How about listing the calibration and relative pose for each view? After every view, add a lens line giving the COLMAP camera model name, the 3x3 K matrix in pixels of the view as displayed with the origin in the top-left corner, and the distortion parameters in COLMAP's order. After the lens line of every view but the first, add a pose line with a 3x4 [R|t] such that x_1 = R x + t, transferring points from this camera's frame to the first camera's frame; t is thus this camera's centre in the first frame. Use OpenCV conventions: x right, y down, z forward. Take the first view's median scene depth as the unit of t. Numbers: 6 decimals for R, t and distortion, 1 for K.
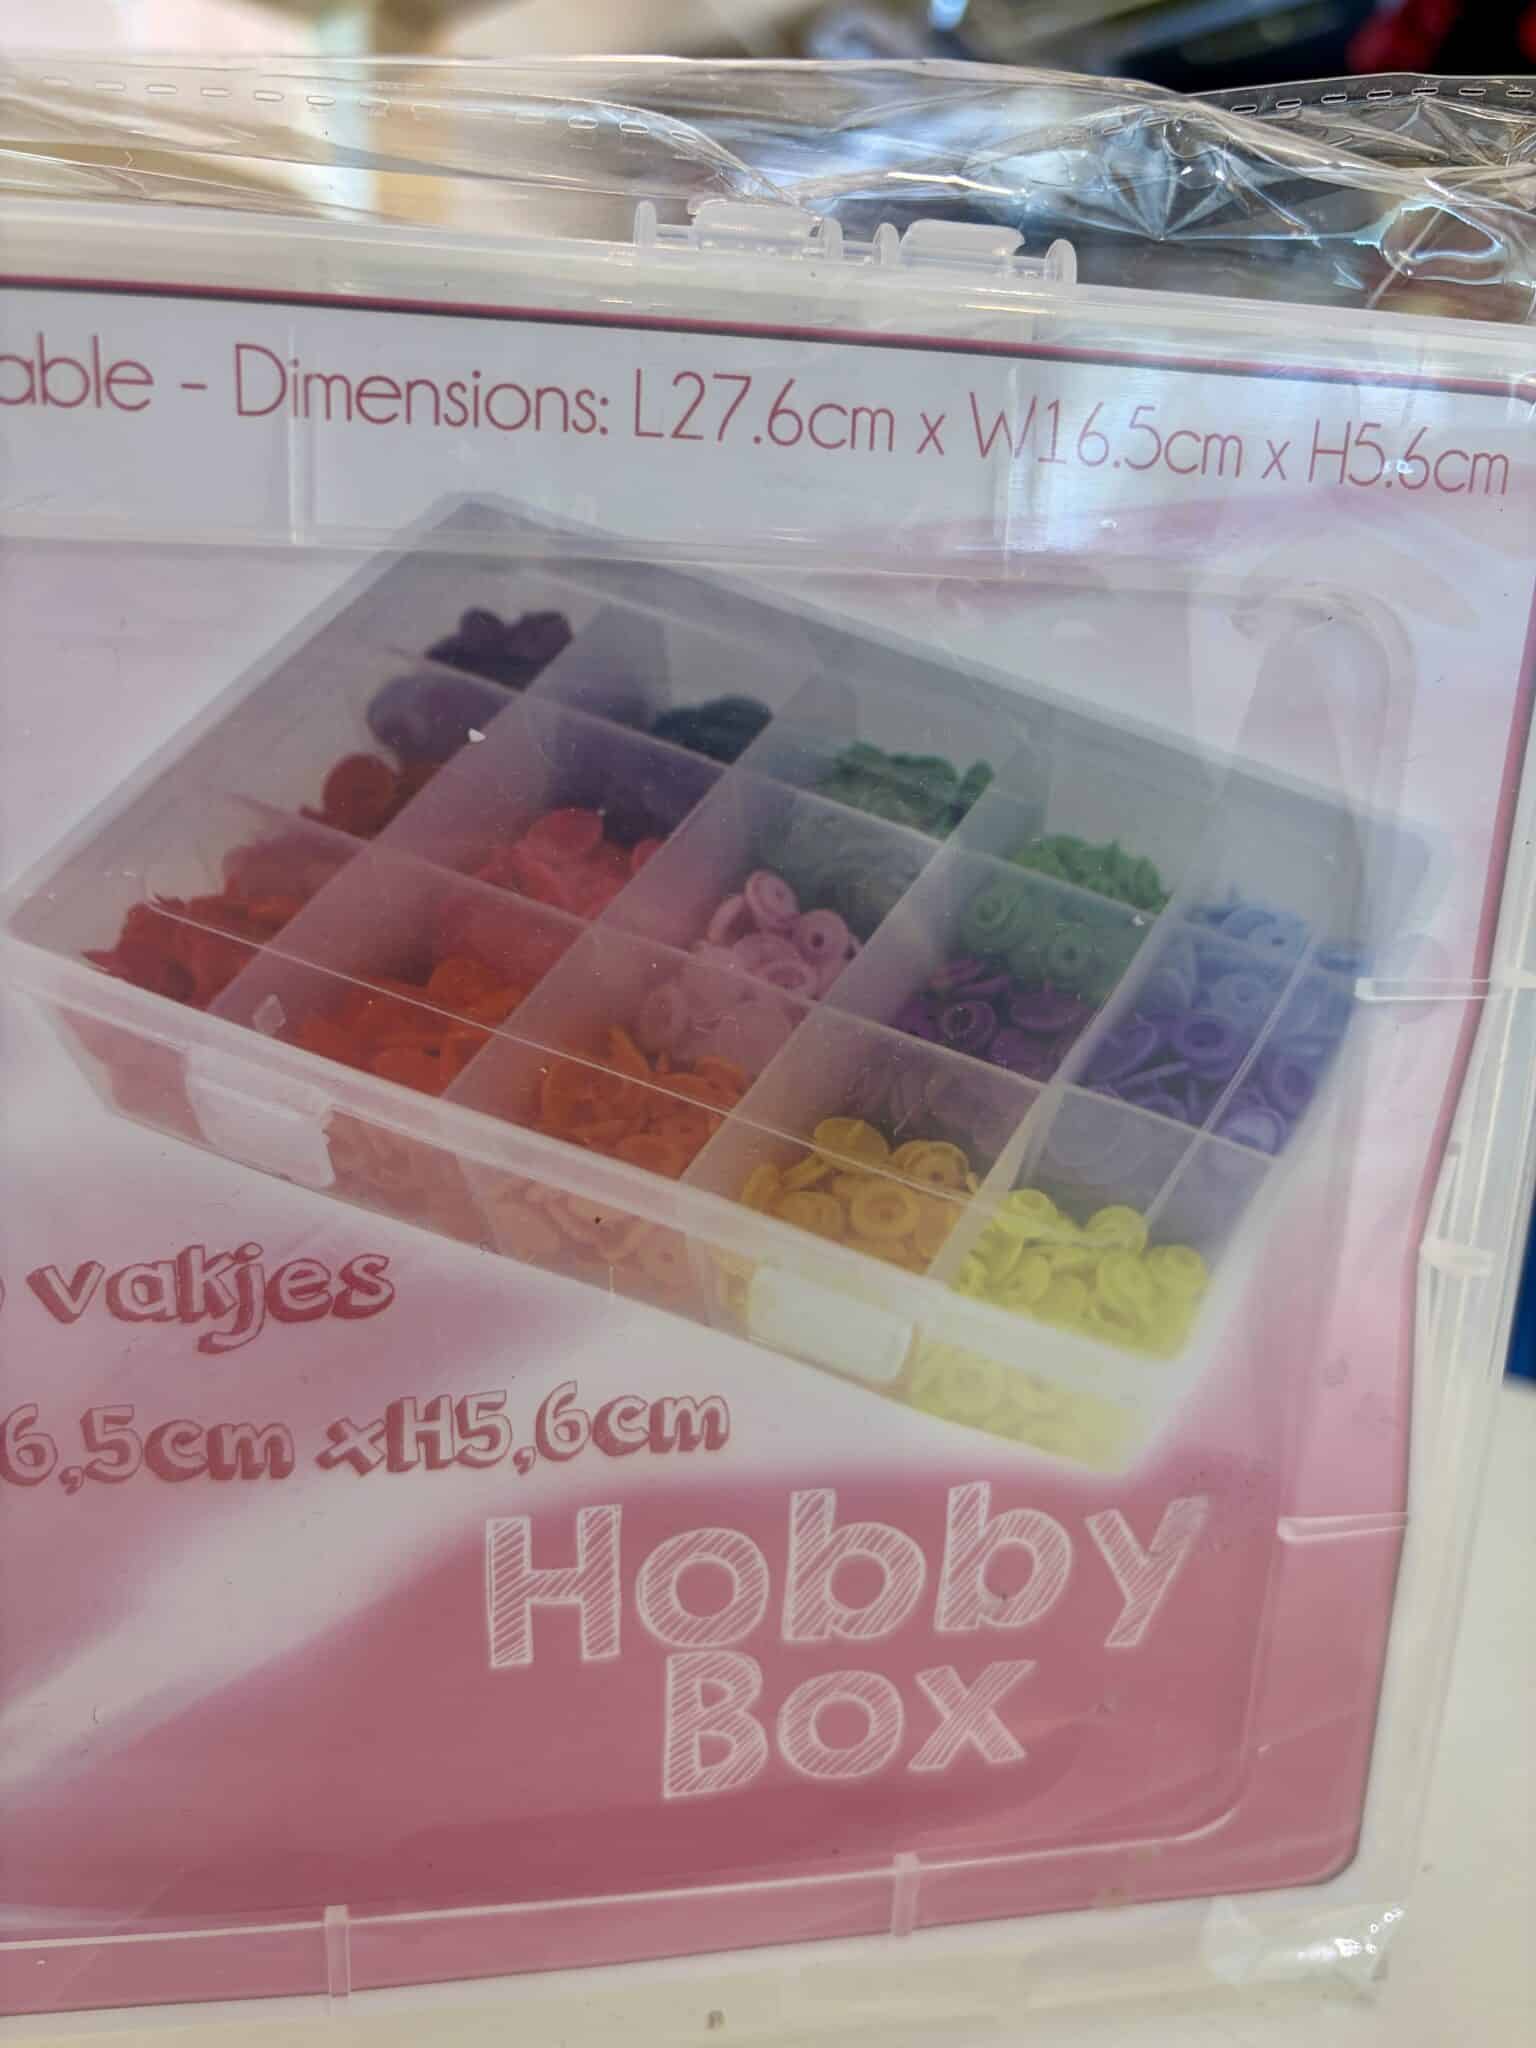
lens RADIAL K [[1530.5, 0, 771.6], [0, 1530.5, 1026.2], [0, 0, 1]] dist [-0.029710, -0.019710]
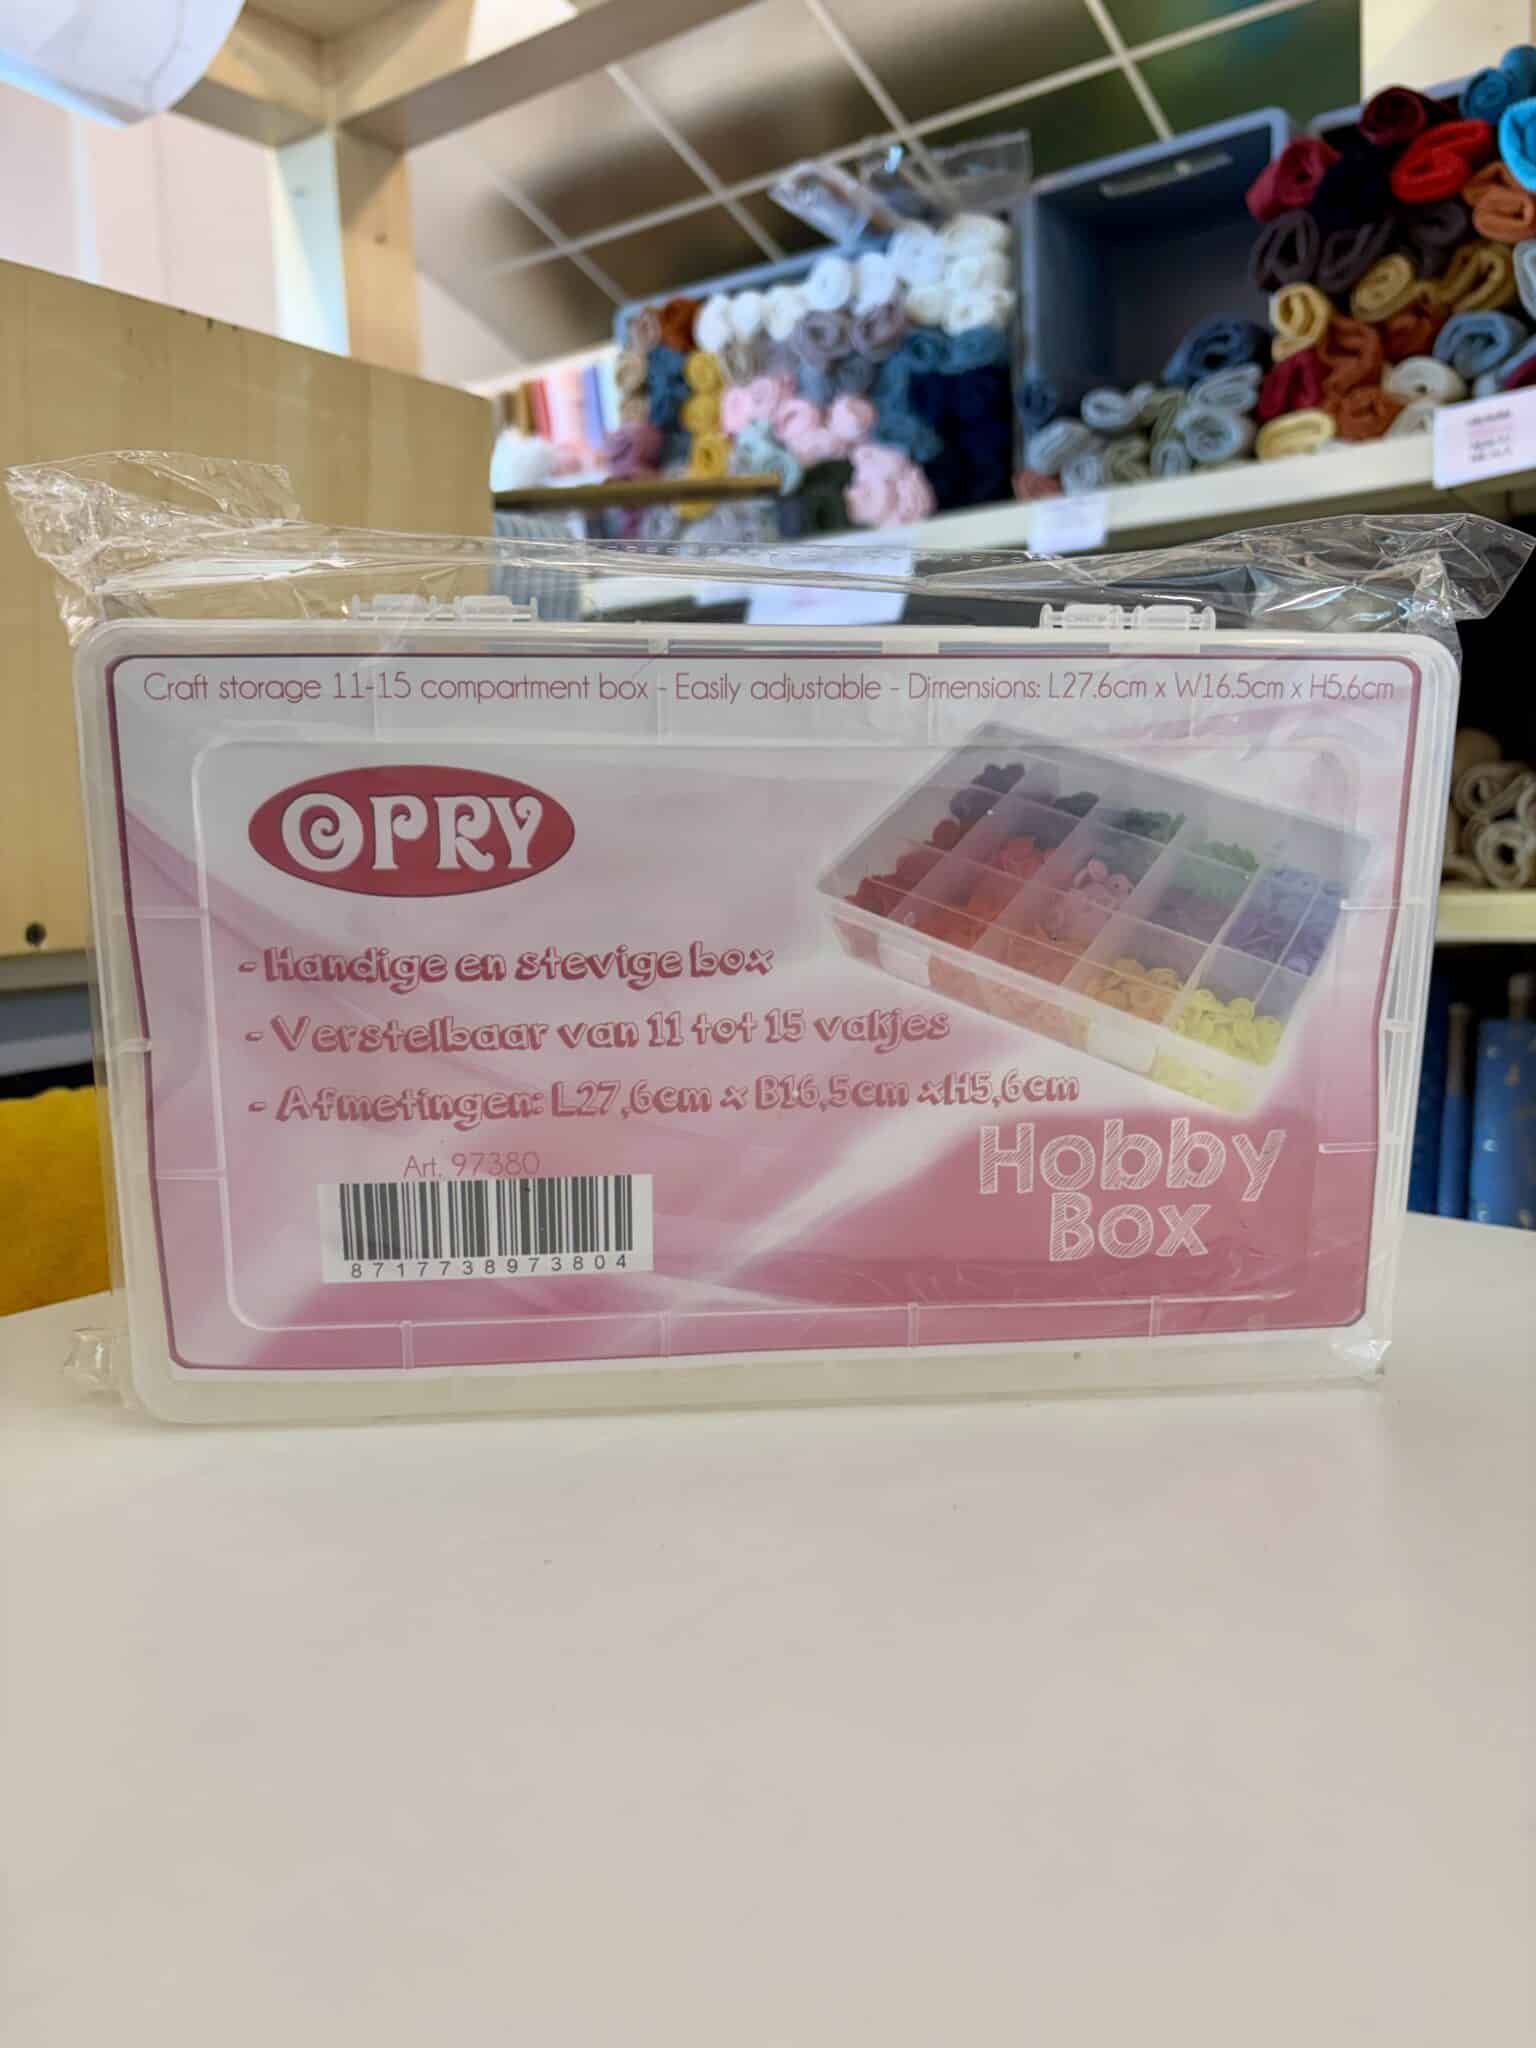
lens RADIAL K [[1530.5, 0, 749.9], [0, 1530.5, 1029.6], [0, 0, 1]] dist [-0.029710, -0.019710]
pose [[0.994403, -0.020096, -0.103729, -0.307008], [0.018274, 0.999662, -0.018483, 0.210576], [0.104066, 0.016484, 0.994434, -1.527279]]
